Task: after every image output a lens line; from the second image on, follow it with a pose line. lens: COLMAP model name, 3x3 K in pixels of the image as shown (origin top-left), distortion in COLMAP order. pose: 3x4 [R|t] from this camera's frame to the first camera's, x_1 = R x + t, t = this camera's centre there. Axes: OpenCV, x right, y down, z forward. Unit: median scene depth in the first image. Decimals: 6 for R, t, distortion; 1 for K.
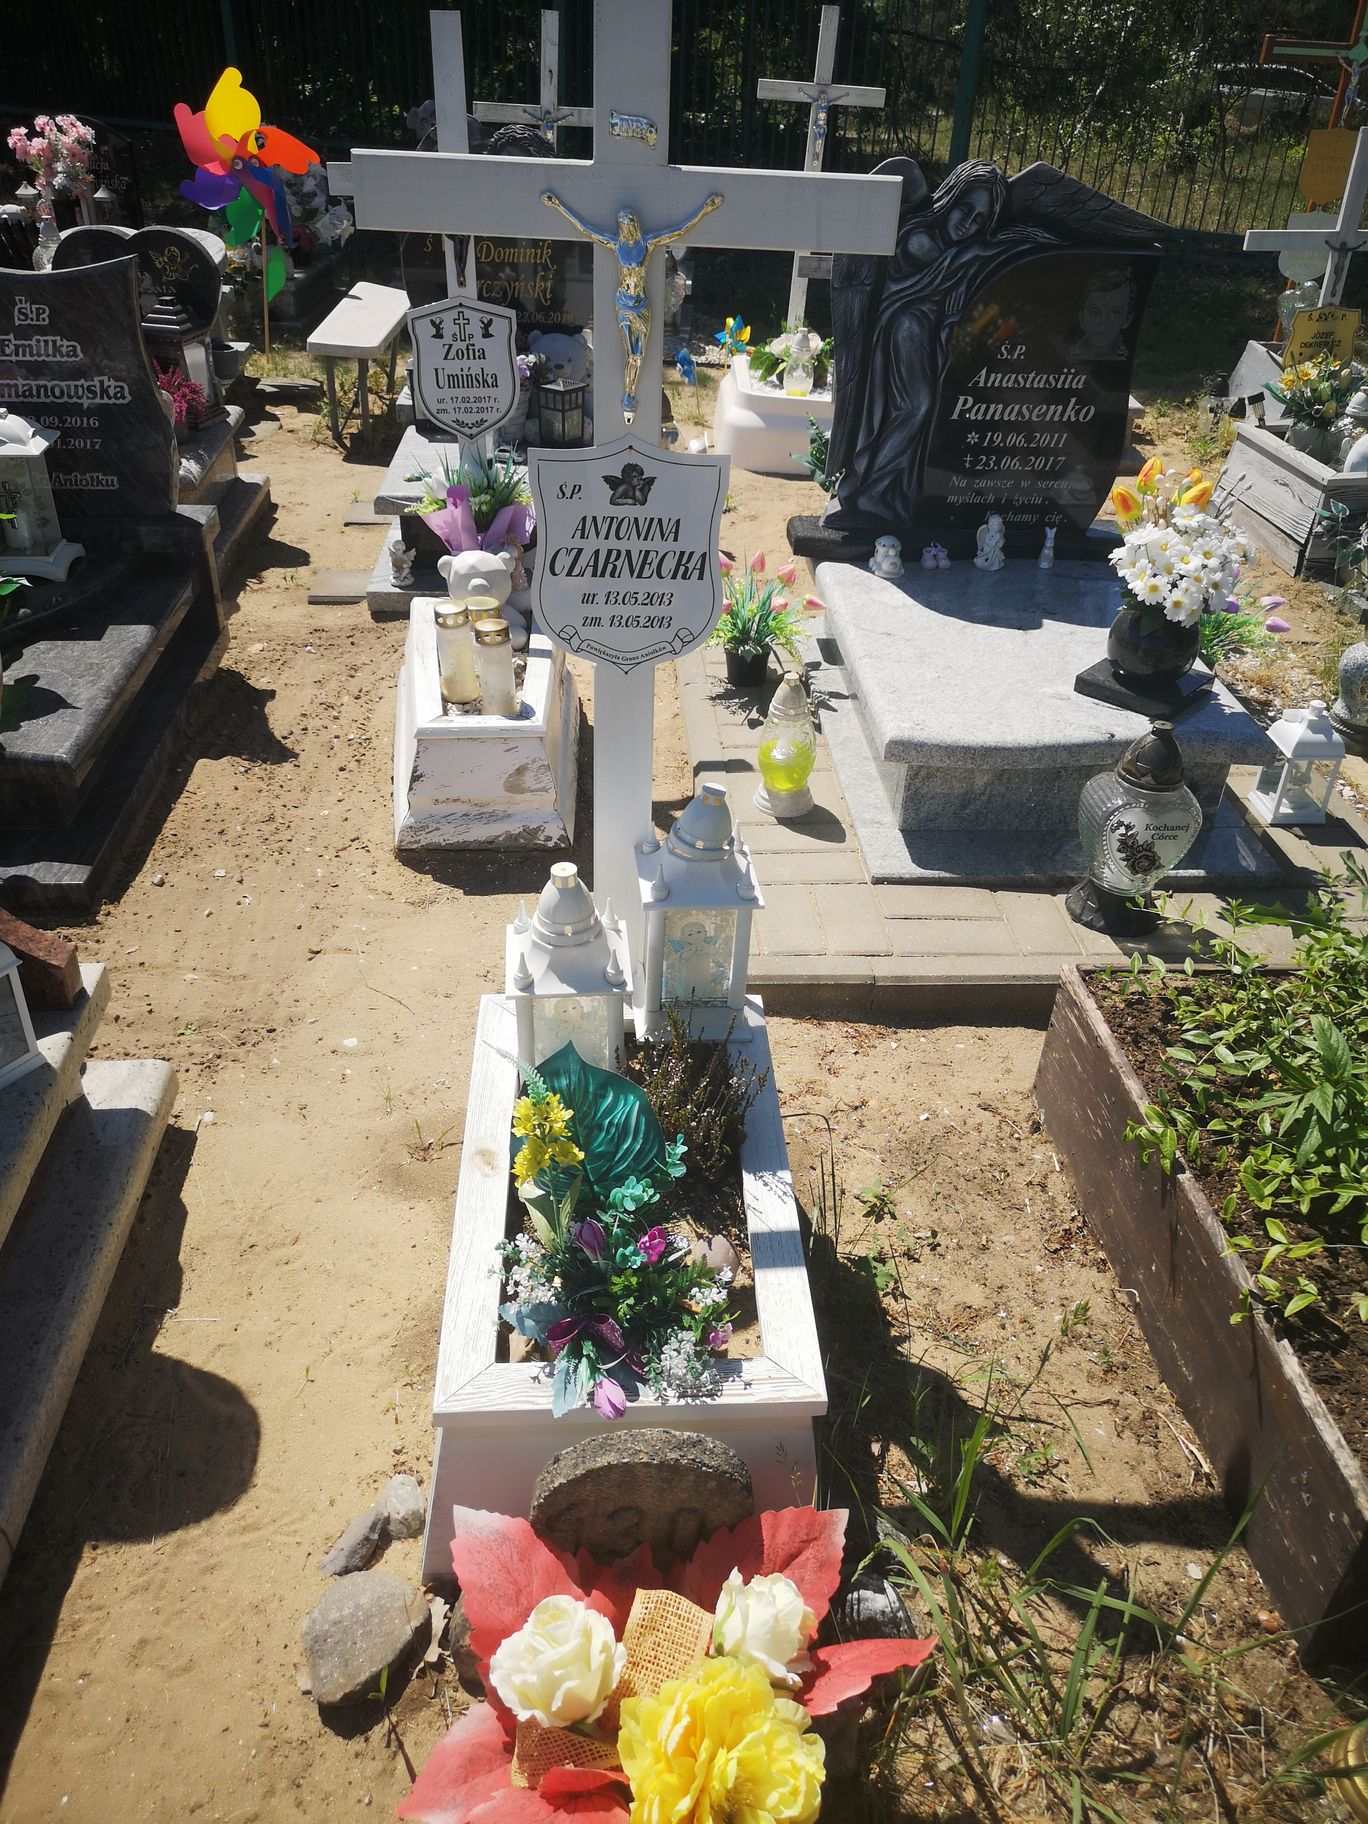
lens RADIAL K [[1461.2, 0, 695.8], [0, 1461.2, 921.9], [0, 0, 1]] dist [0.052706, -0.065340]
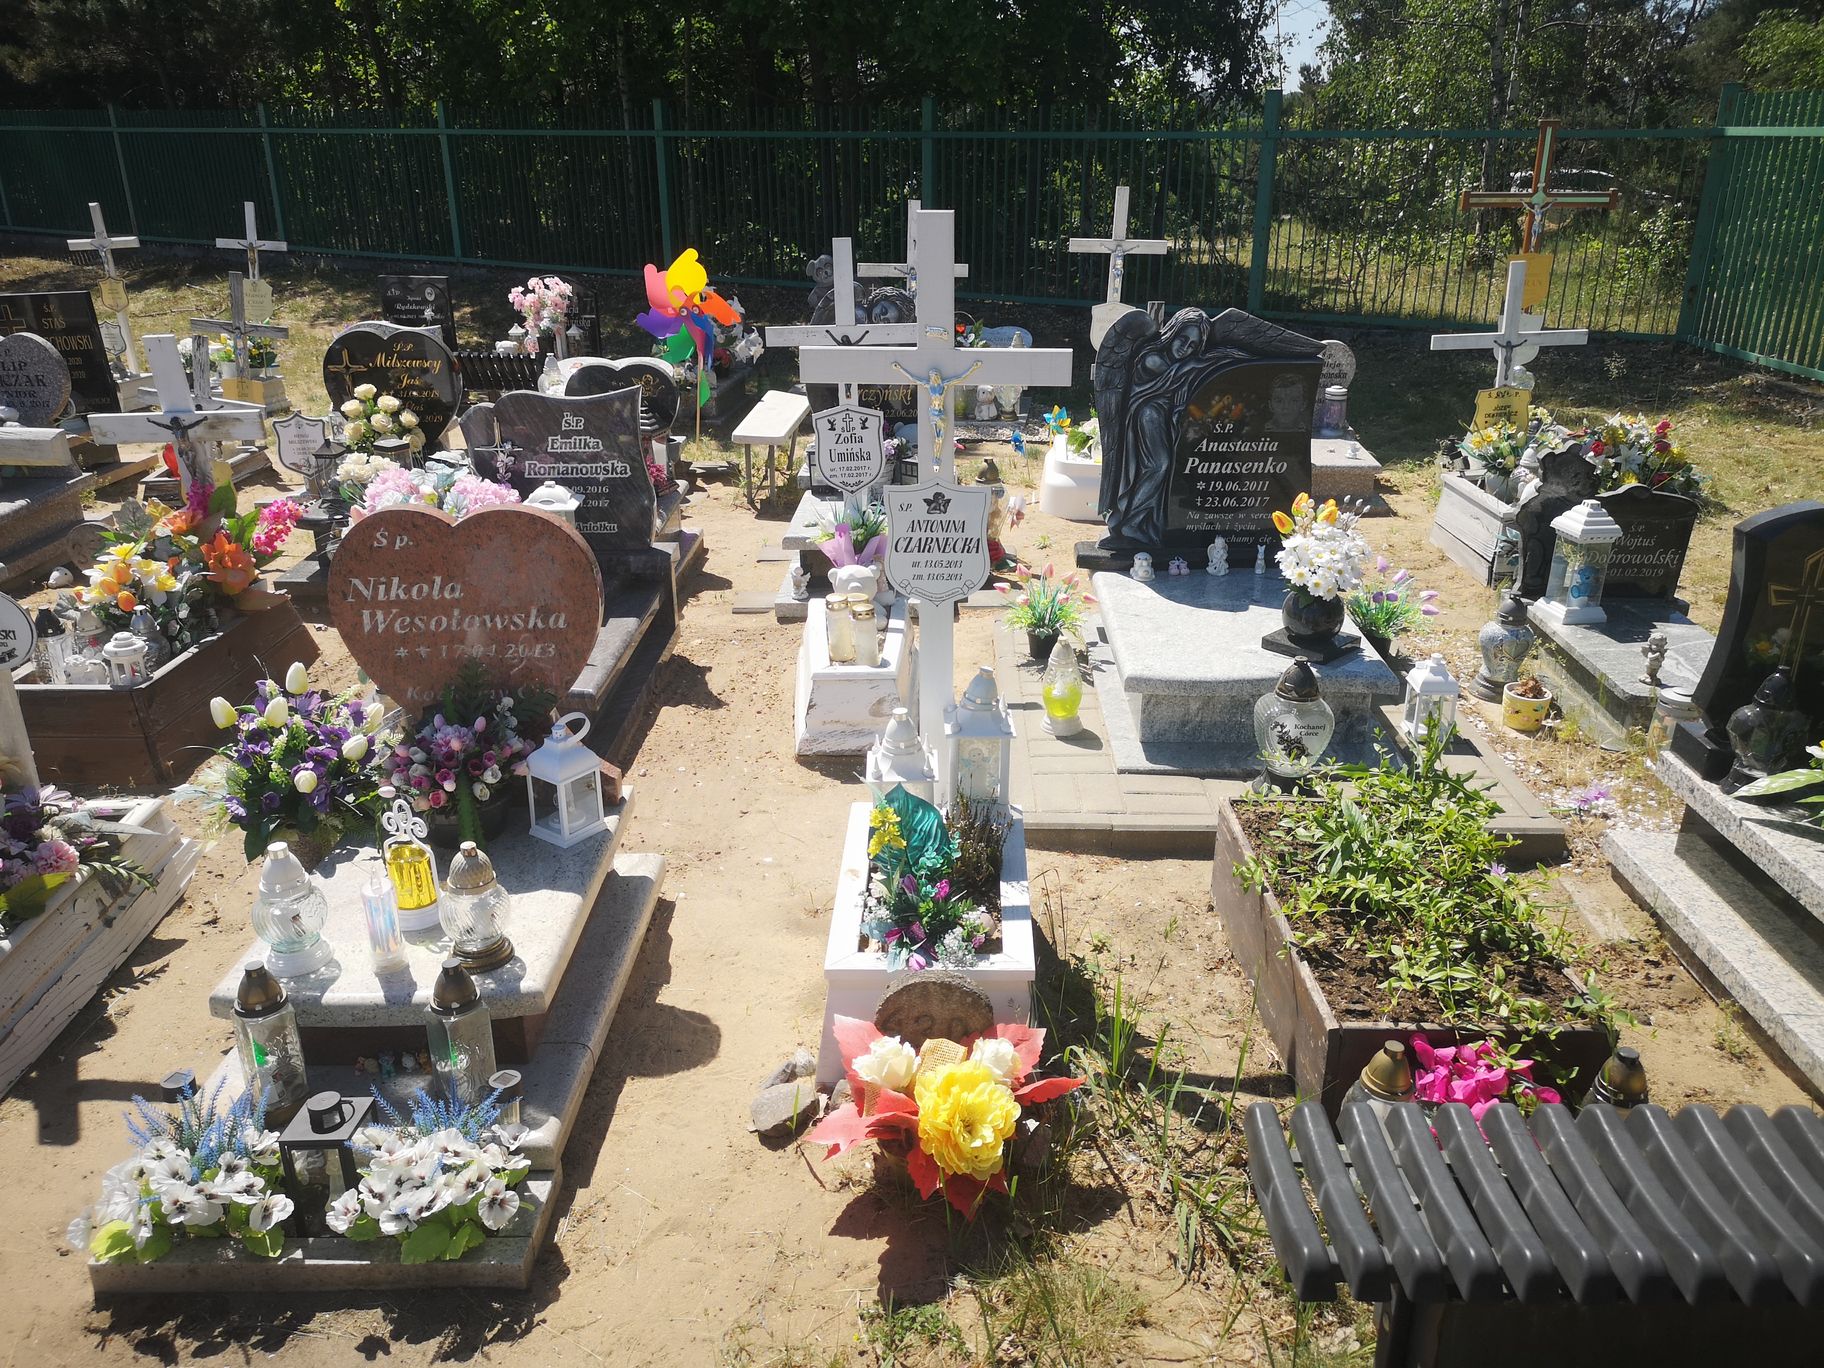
lens RADIAL K [[1396.6, 0, 900.0], [0, 1396.6, 676.8], [0, 0, 1]] dist [0.053498, -0.054152]
pose [[0.993950, -0.007947, -0.109547, 0.051265], [-0.013756, 0.980518, -0.195946, 0.136451], [0.108970, 0.196268, 0.974477, -0.353995]]
